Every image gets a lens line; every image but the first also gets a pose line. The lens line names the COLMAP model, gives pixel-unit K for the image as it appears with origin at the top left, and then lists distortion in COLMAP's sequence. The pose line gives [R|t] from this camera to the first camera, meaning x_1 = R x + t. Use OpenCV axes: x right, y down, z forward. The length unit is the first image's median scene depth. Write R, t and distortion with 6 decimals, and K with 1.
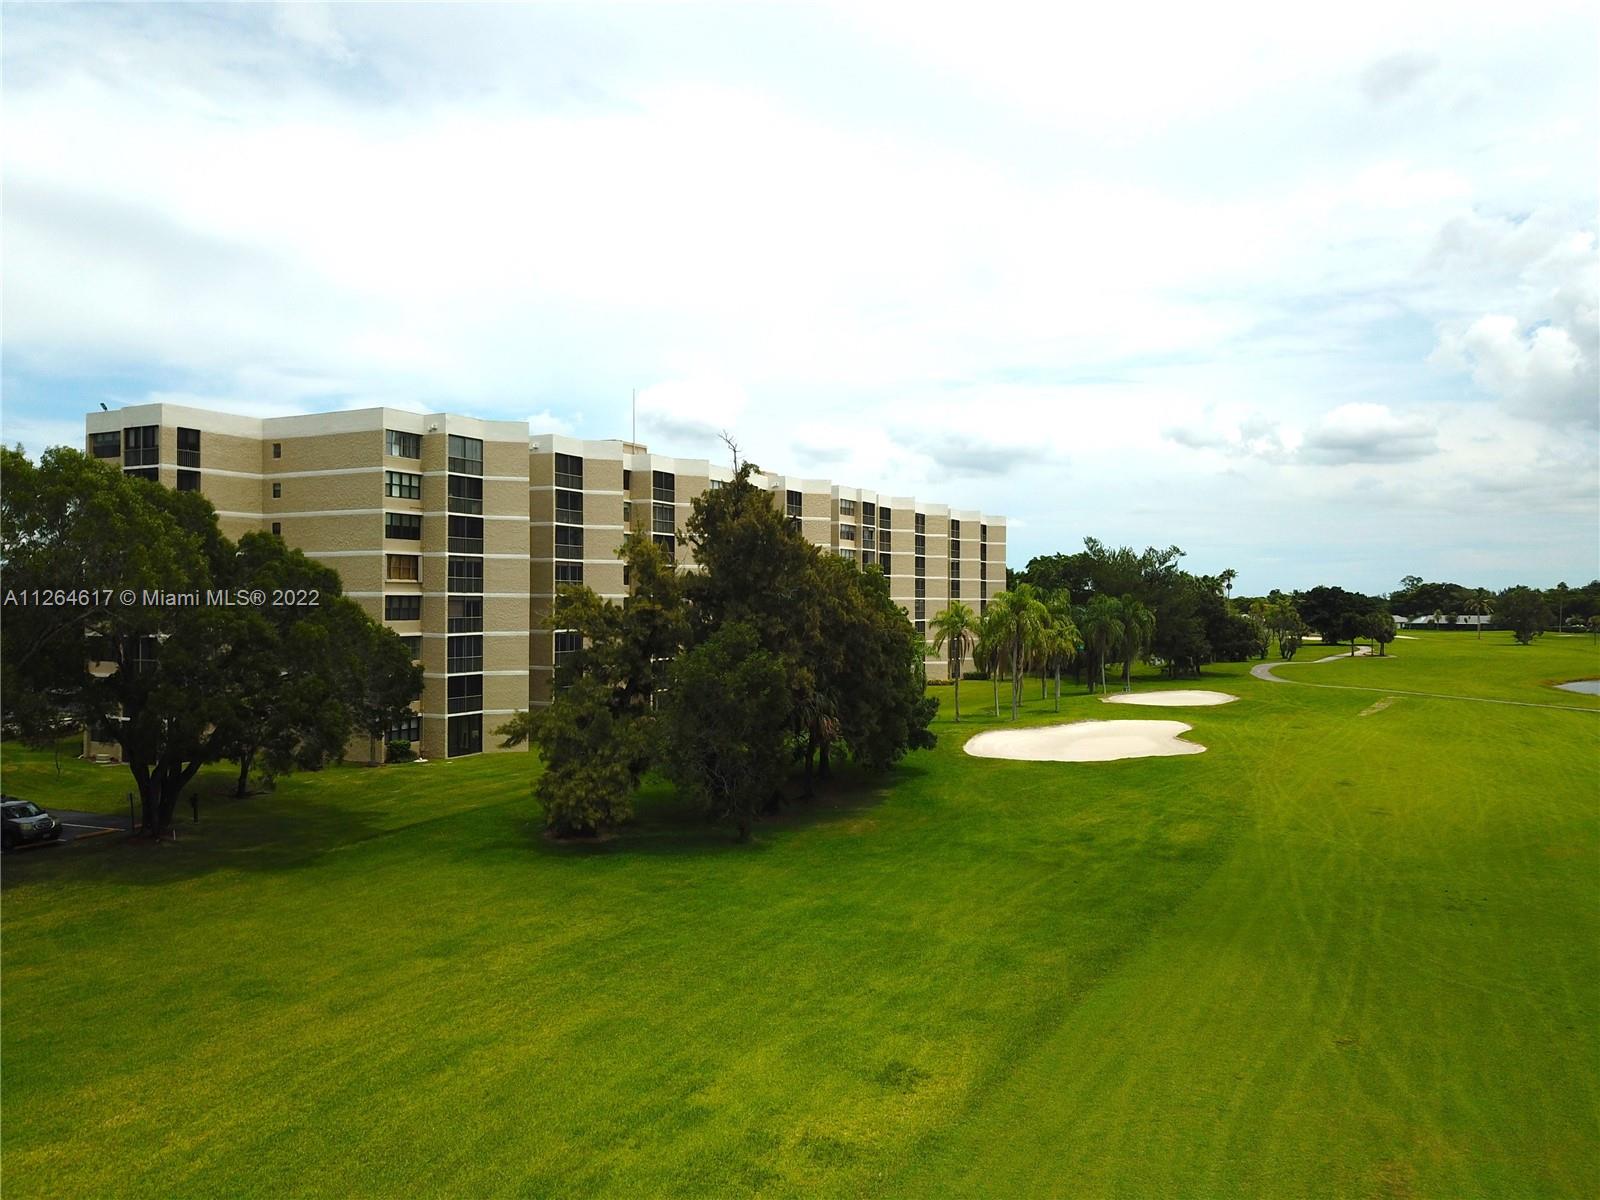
lens RADIAL K [[1226.6, 0, 810.0], [0, 1226.6, 597.9], [0, 0, 1]] dist [0.014243, -0.008356]
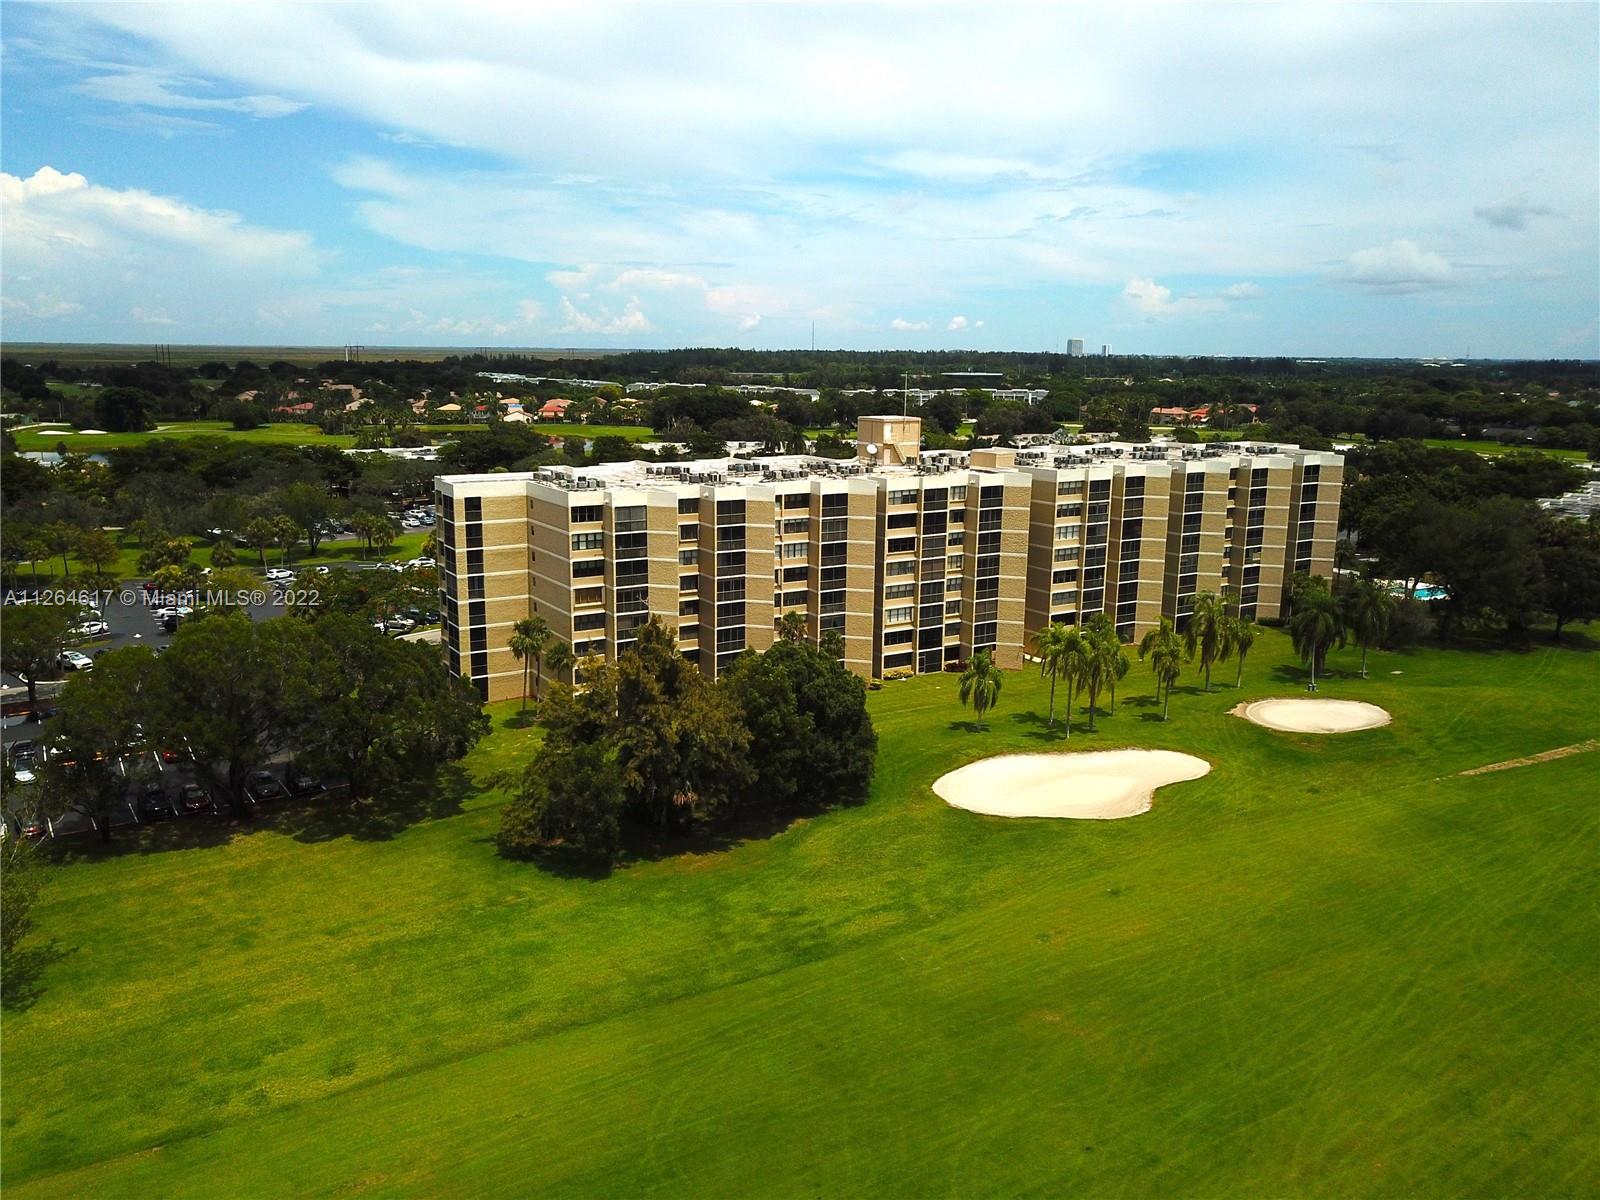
lens RADIAL K [[1226.6, 0, 794.8], [0, 1226.6, 589.7], [0, 0, 1]] dist [0.014243, -0.008356]
pose [[0.856098, 0.108691, -0.505256, 0.639646], [-0.009111, 0.980657, 0.195522, -0.328032], [0.516734, -0.162783, 0.840528, -0.124143]]
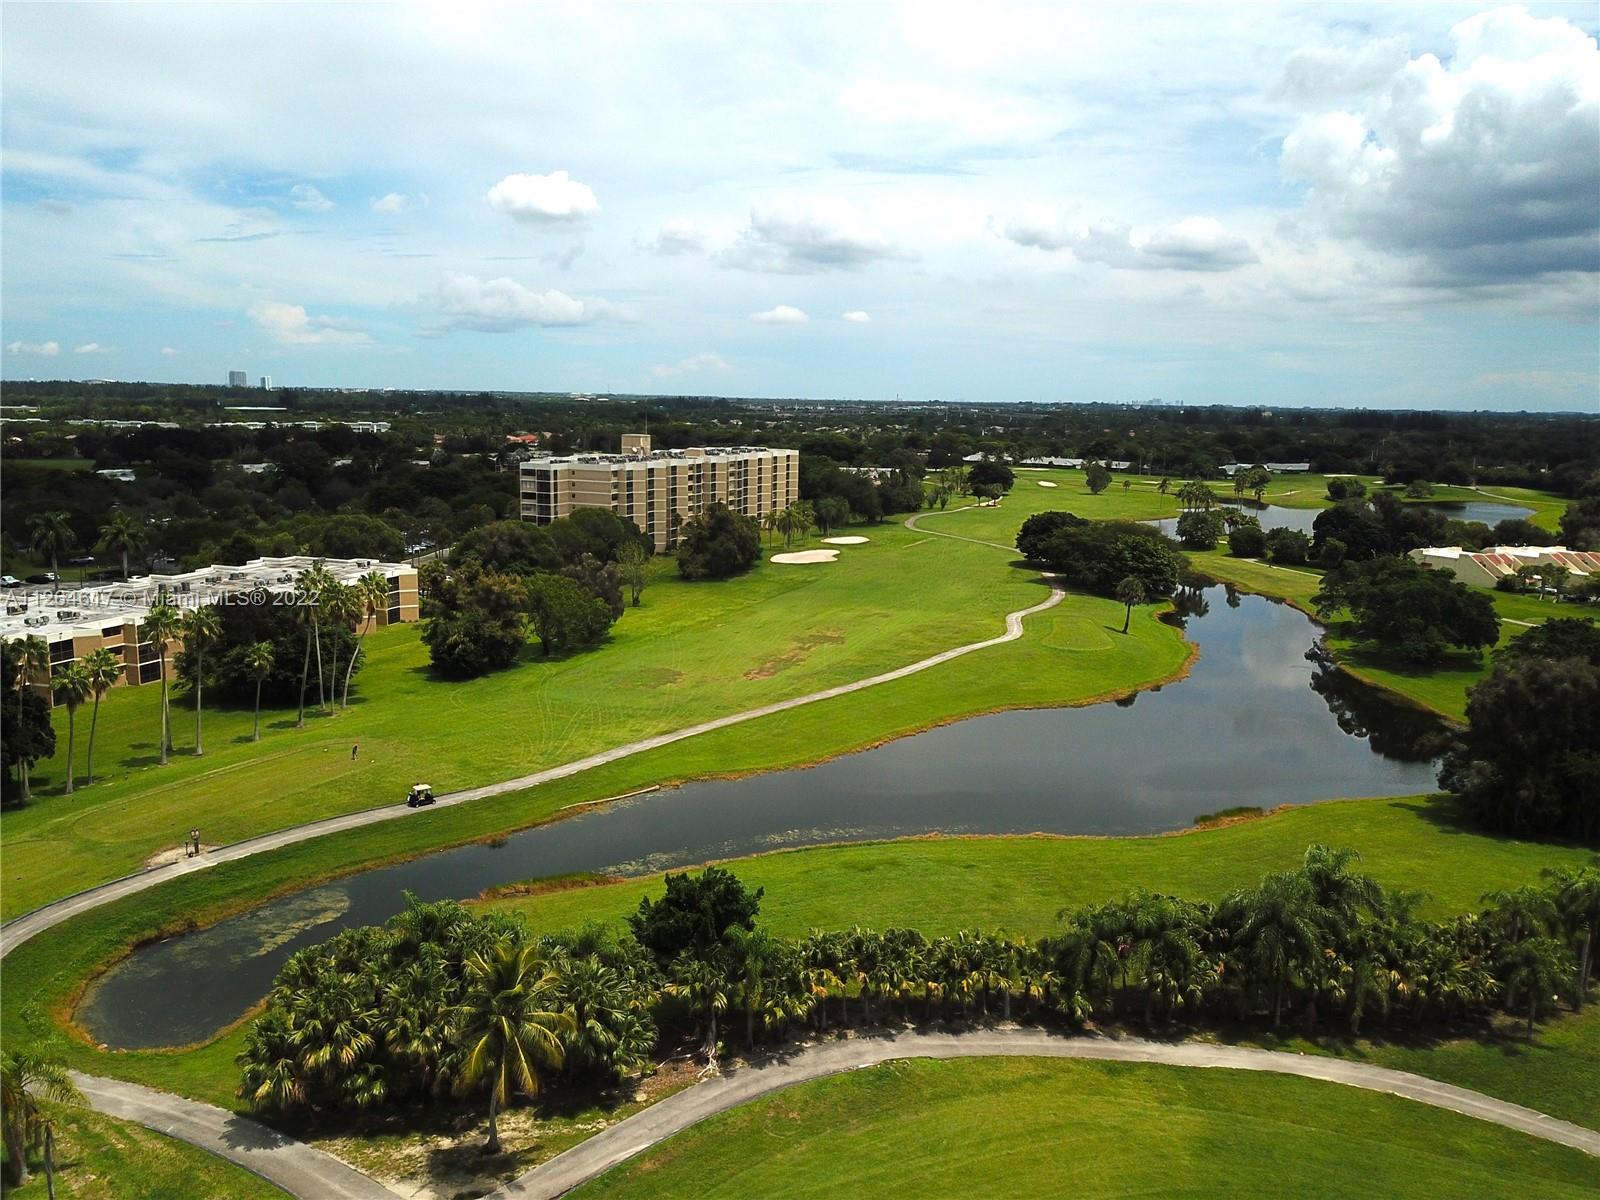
lens RADIAL K [[1226.6, 0, 797.5], [0, 1226.6, 586.4], [0, 0, 1]] dist [0.014243, -0.008356]
pose [[0.992722, 0.003304, 0.120386, -0.233685], [-0.022325, 0.987347, 0.156997, -0.376547], [-0.118344, -0.158542, 0.980234, -2.623836]]
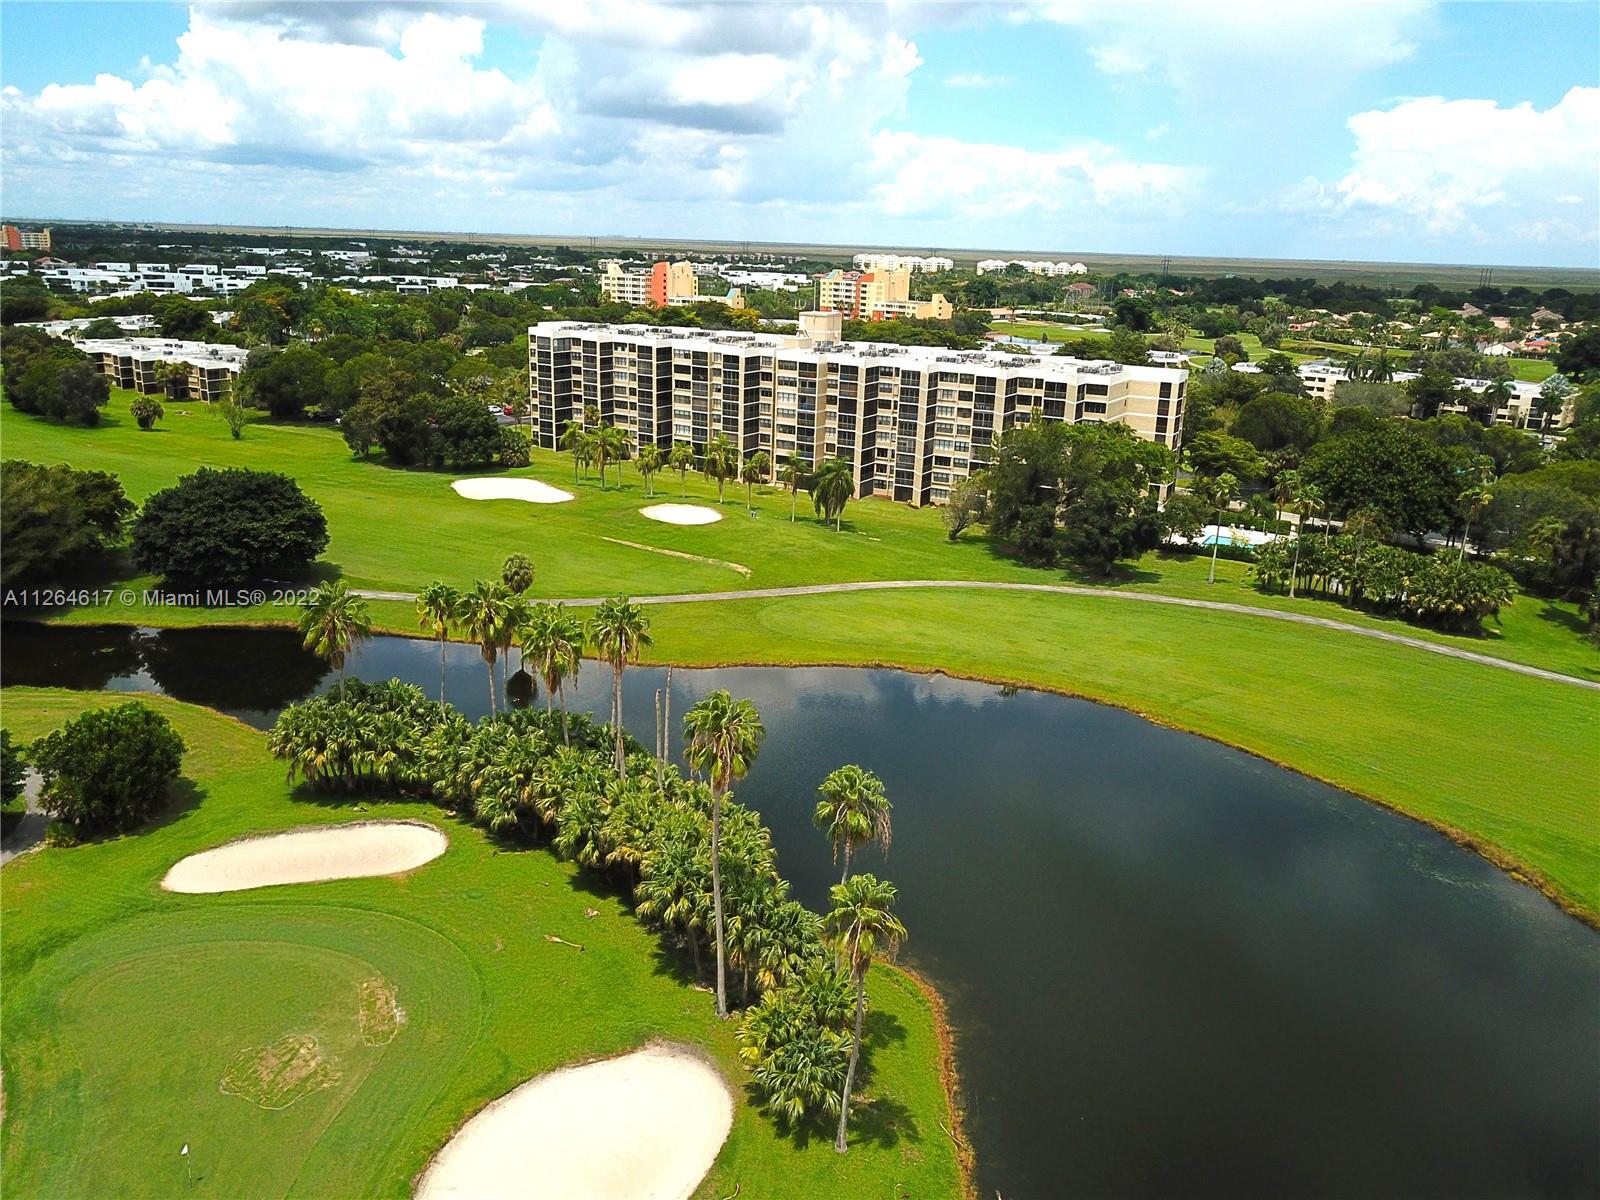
lens RADIAL K [[1226.6, 0, 798.3], [0, 1226.6, 594.1], [0, 0, 1]] dist [0.014243, -0.008356]
pose [[-0.062239, 0.274396, -0.959600, 2.664358], [-0.027370, 0.960634, 0.276467, -0.373918], [0.997686, 0.043471, -0.052278, 1.825356]]
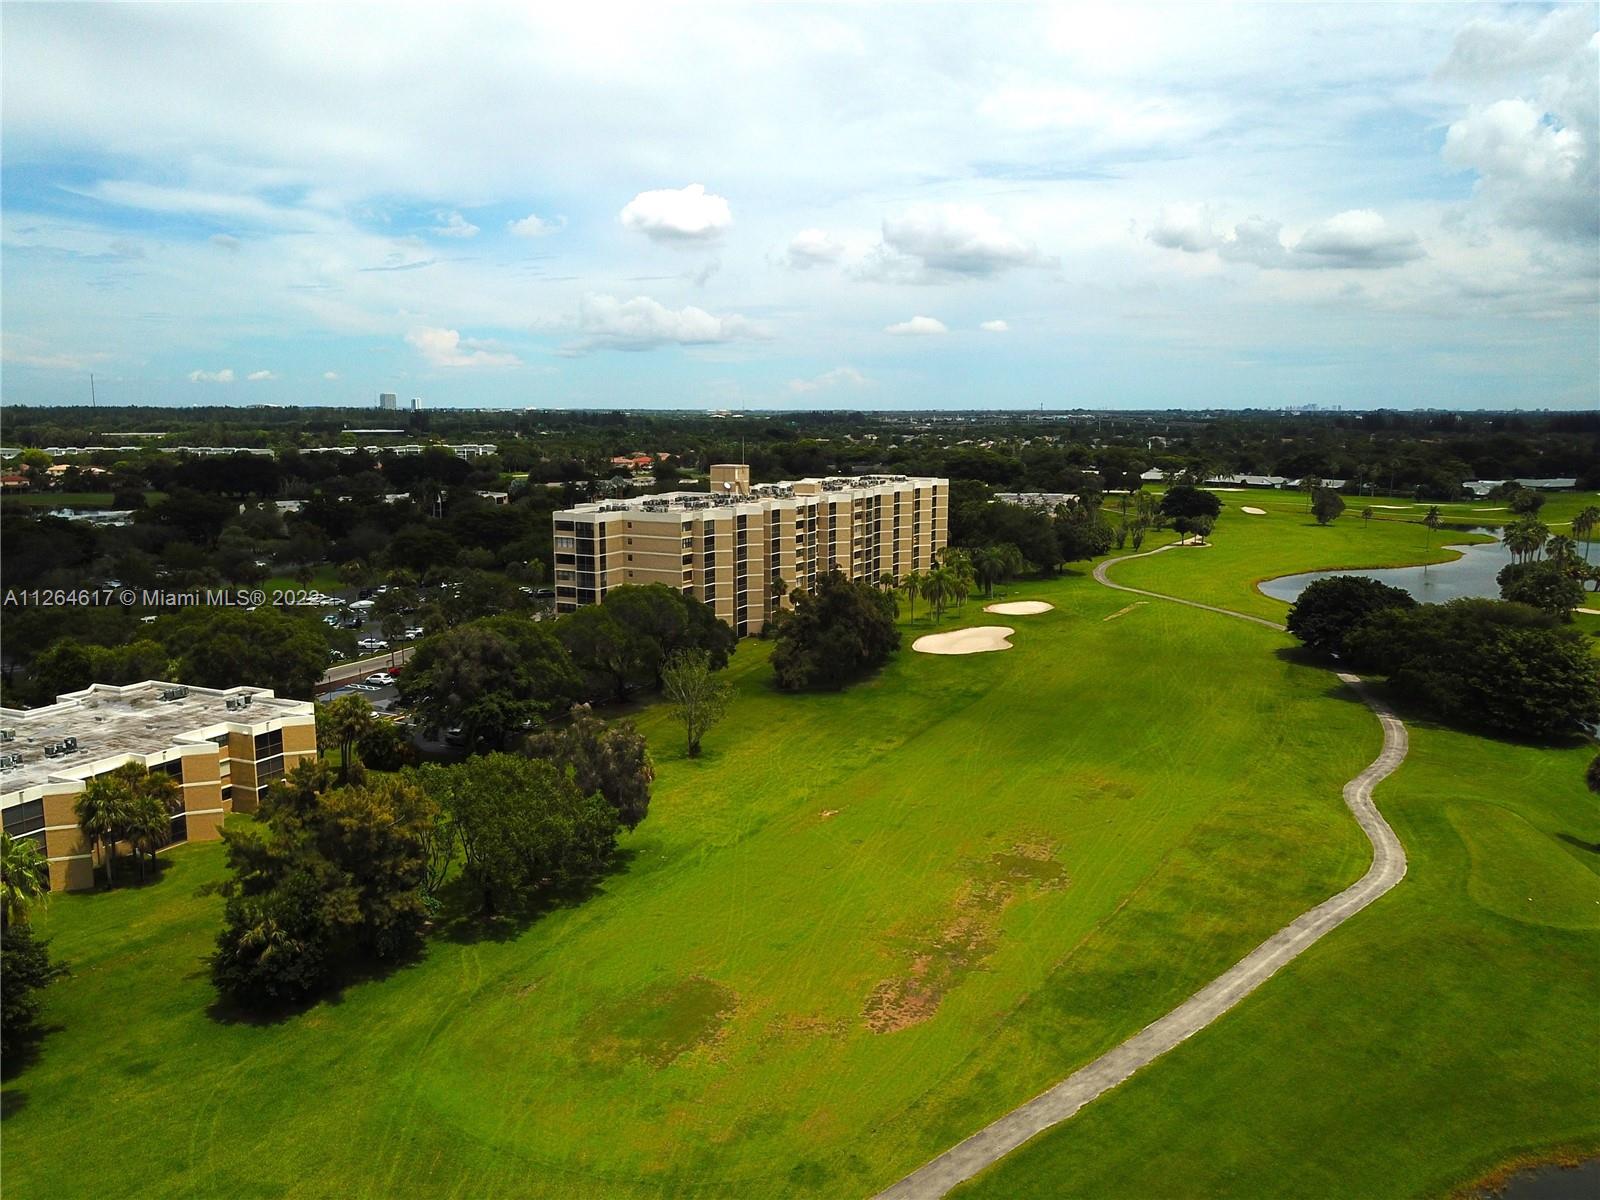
lens RADIAL K [[1226.6, 0, 797.0], [0, 1226.6, 581.7], [0, 0, 1]] dist [0.014243, -0.008356]
pose [[0.999955, 0.002029, 0.009219, -0.133836], [-0.003341, 0.989473, 0.144680, -0.374117], [-0.008828, -0.144704, 0.989436, -1.461301]]
